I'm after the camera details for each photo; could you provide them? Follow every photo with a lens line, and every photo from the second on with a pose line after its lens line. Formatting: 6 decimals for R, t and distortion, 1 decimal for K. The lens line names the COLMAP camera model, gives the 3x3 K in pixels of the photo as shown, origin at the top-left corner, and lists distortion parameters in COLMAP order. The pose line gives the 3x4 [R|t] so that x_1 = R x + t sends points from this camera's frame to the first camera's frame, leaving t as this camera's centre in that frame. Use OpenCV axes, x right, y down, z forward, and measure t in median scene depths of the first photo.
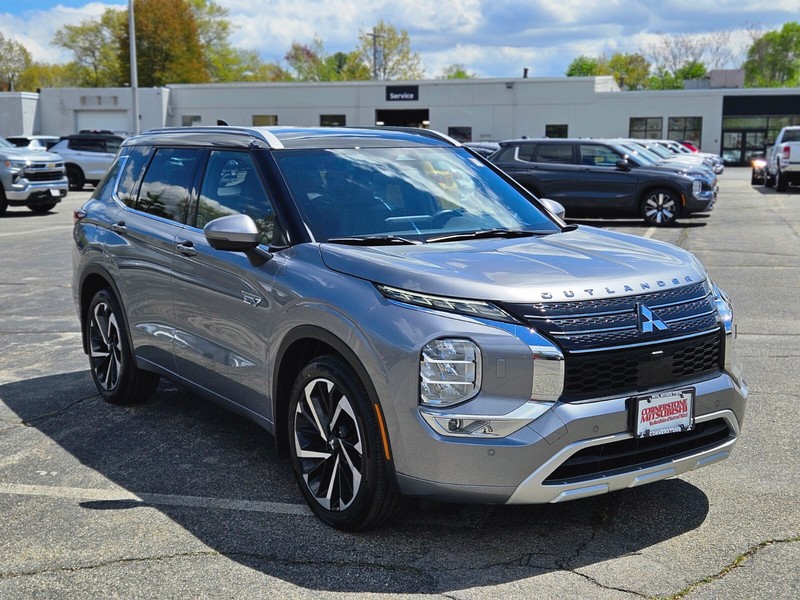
lens RADIAL K [[1098.9, 0, 400.0], [0, 1098.9, 300.0], [0, 0, 1]] dist [0.101893, -0.113810]
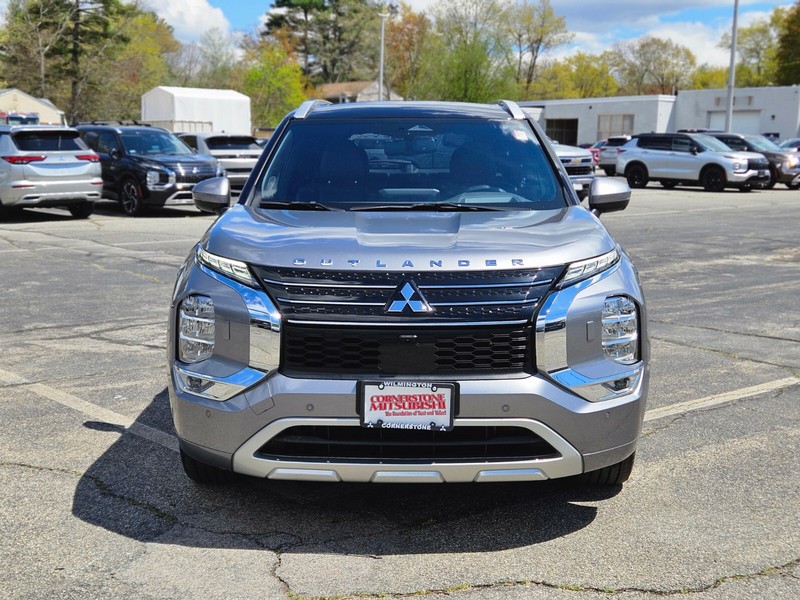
lens RADIAL K [[1098.9, 0, 400.0], [0, 1098.9, 300.0], [0, 0, 1]] dist [0.101893, -0.113810]
pose [[0.809455, 0.089437, -0.580330, 0.718706], [-0.092553, 0.995411, 0.024313, -0.002215], [0.579841, 0.034031, 0.814018, 0.271385]]
